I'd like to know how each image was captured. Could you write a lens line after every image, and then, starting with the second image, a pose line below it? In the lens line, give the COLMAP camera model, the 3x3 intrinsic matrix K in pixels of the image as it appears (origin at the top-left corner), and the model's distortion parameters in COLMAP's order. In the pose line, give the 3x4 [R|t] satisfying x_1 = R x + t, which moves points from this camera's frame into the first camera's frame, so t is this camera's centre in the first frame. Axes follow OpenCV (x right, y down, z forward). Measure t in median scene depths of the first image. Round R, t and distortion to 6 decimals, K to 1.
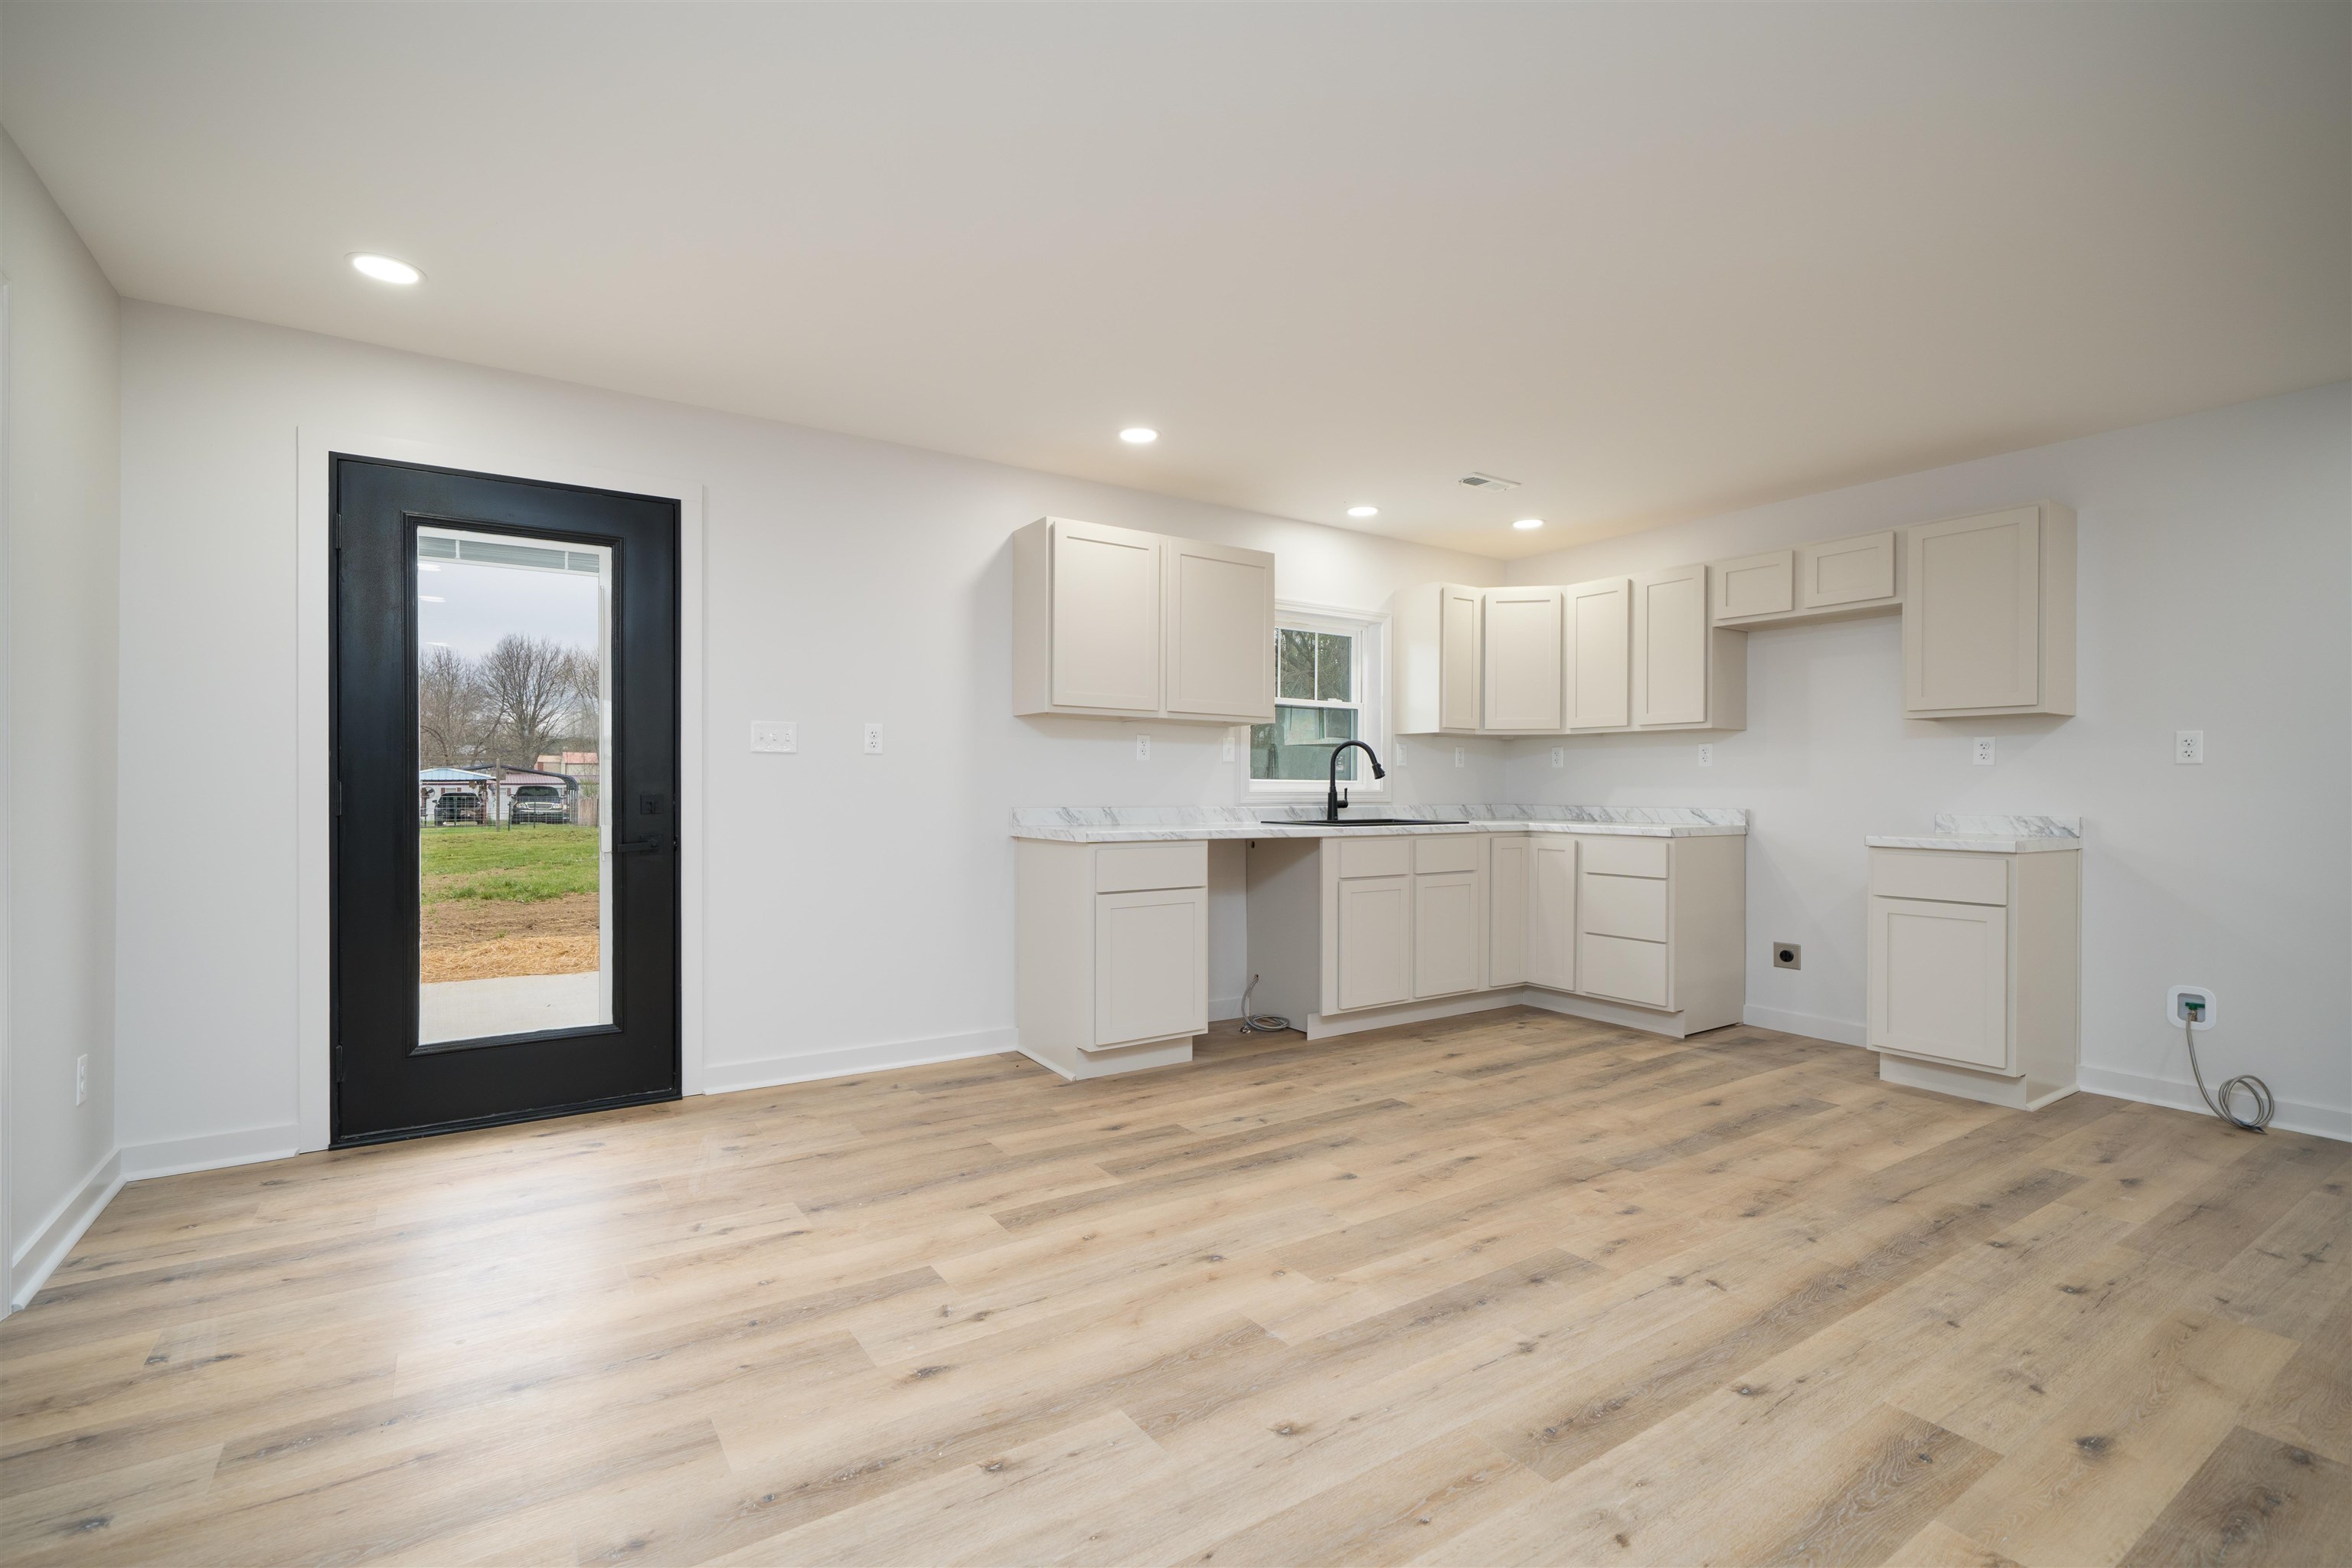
lens RADIAL K [[1063.3, 0, 1176.8], [0, 1063.3, 788.3], [0, 0, 1]] dist [0.000706, 0.000423]
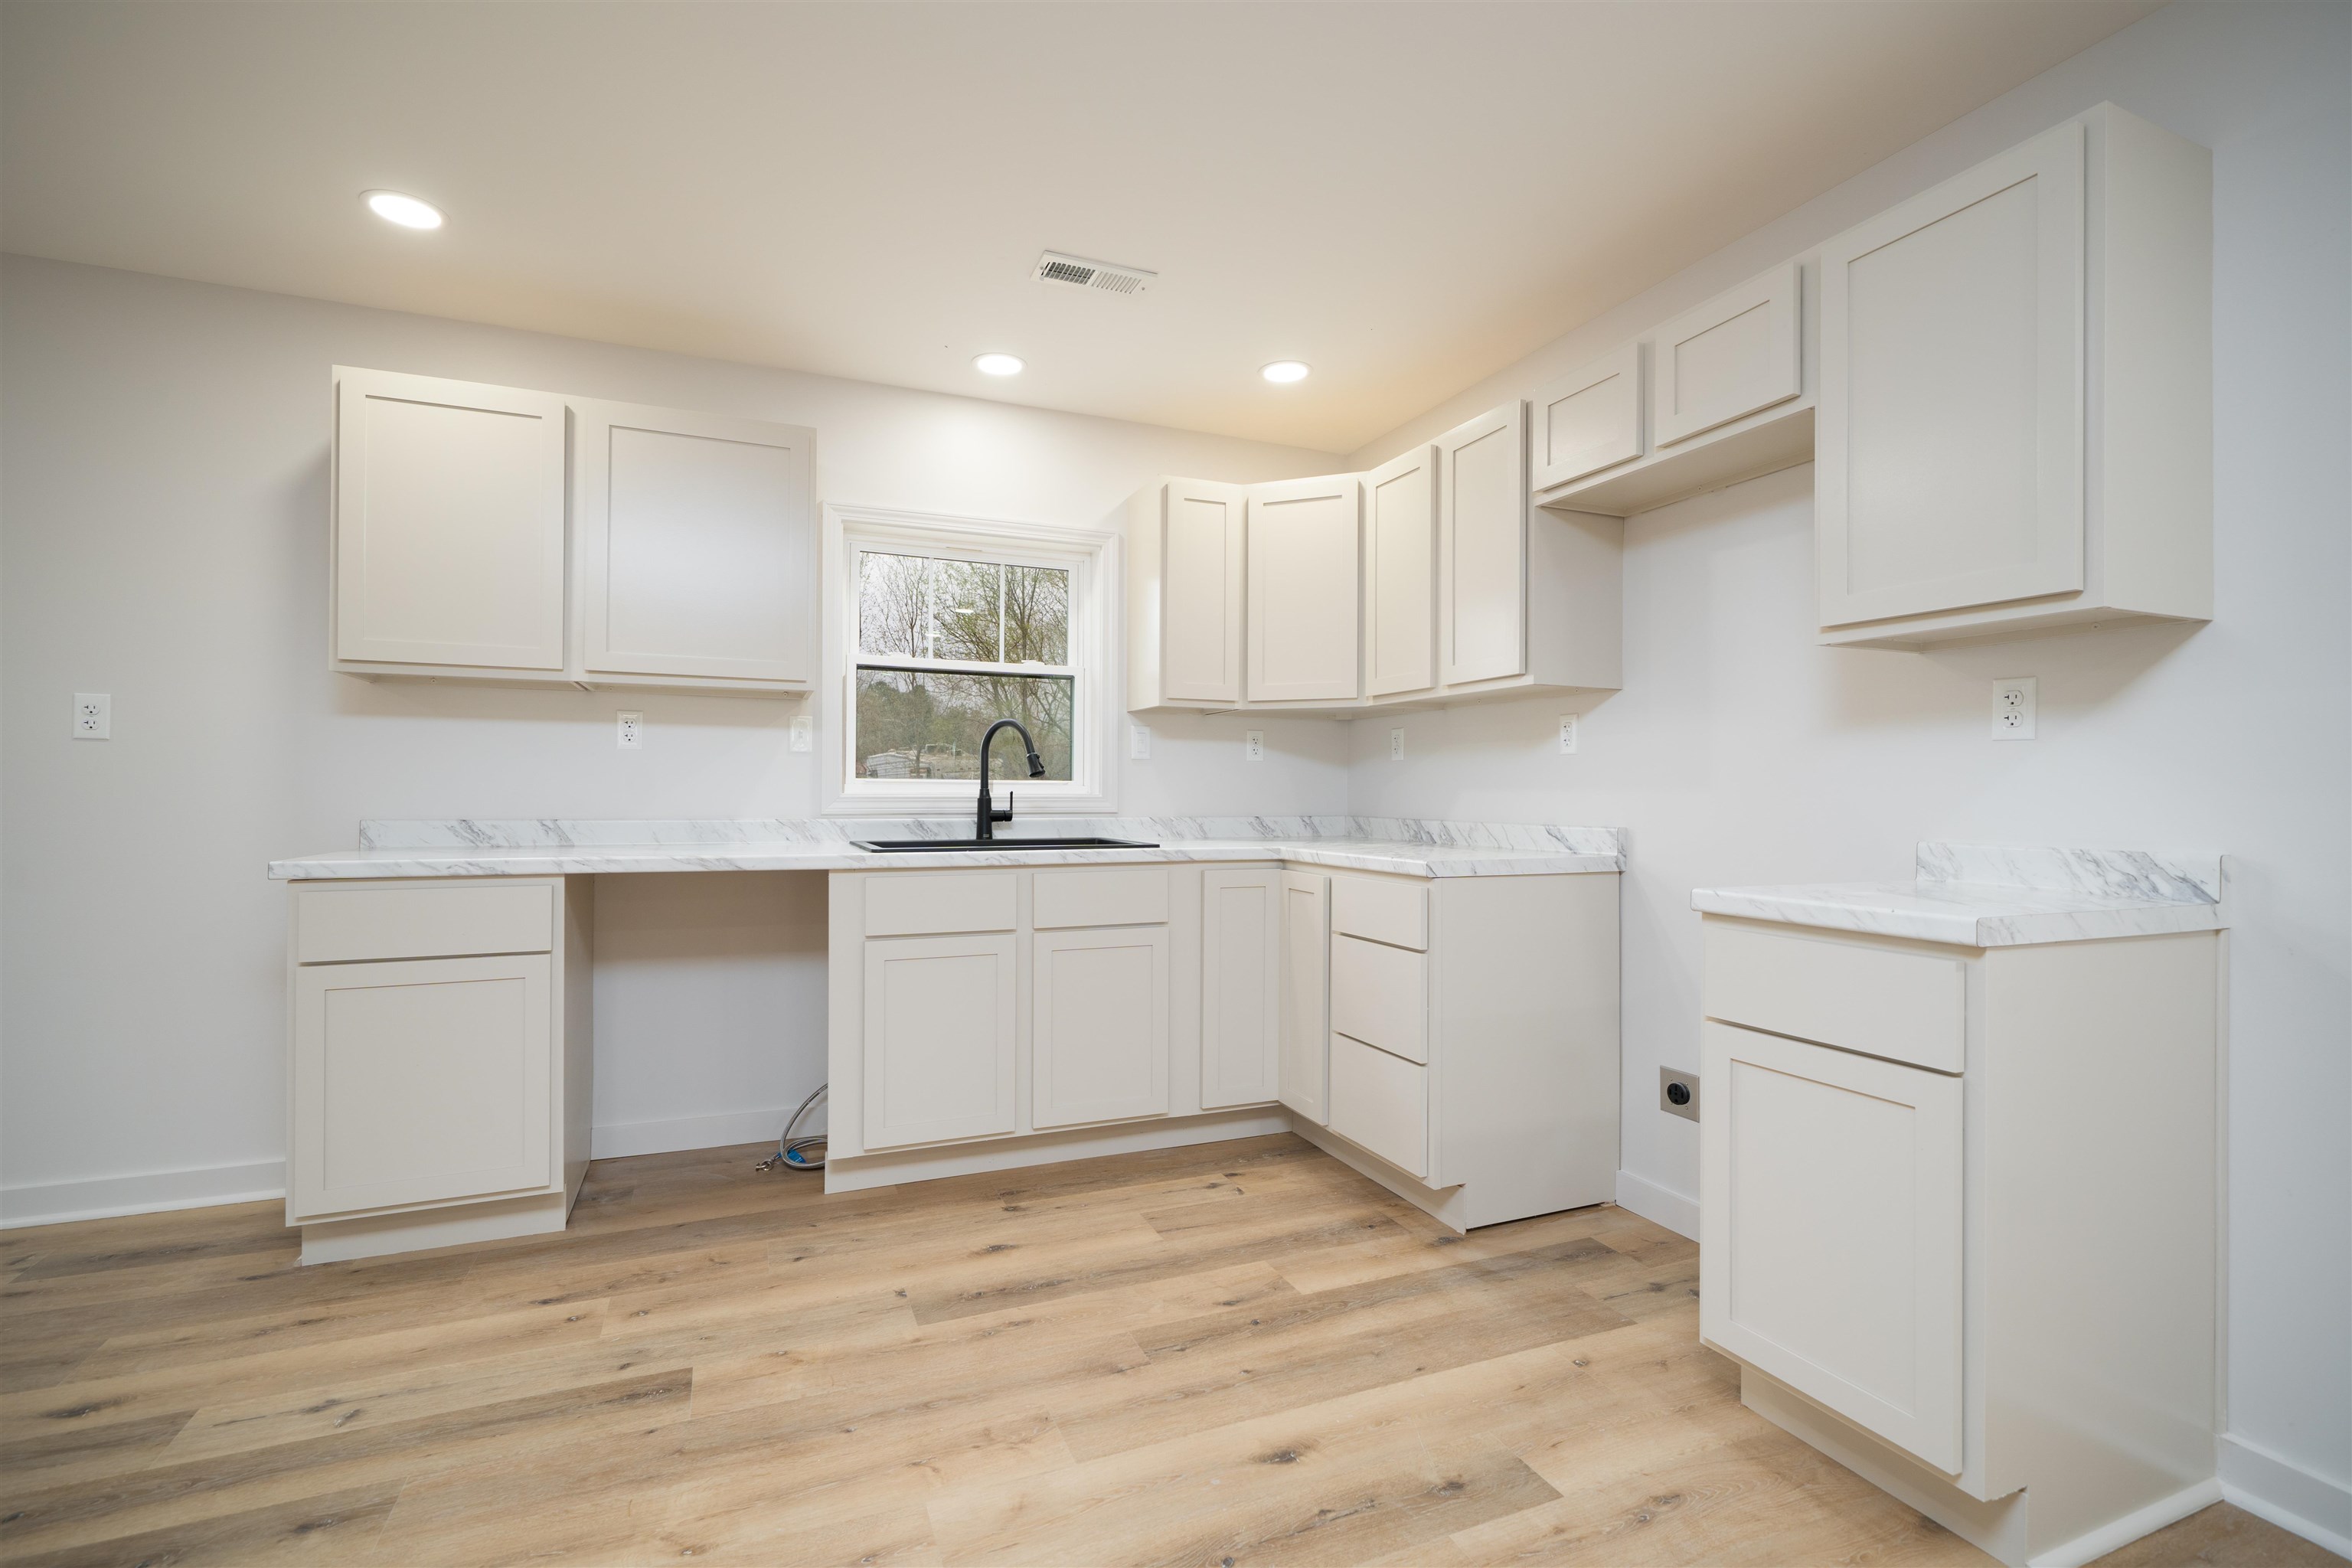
lens RADIAL K [[1056.1, 0, 1173.9], [0, 1056.1, 787.3], [0, 0, 1]] dist [0.000135, 0.000557]
pose [[0.980034, -0.001765, -0.198823, 0.451049], [0.000136, 0.999966, -0.008204, 0.002943], [0.198831, 0.008013, 0.980001, 0.433108]]
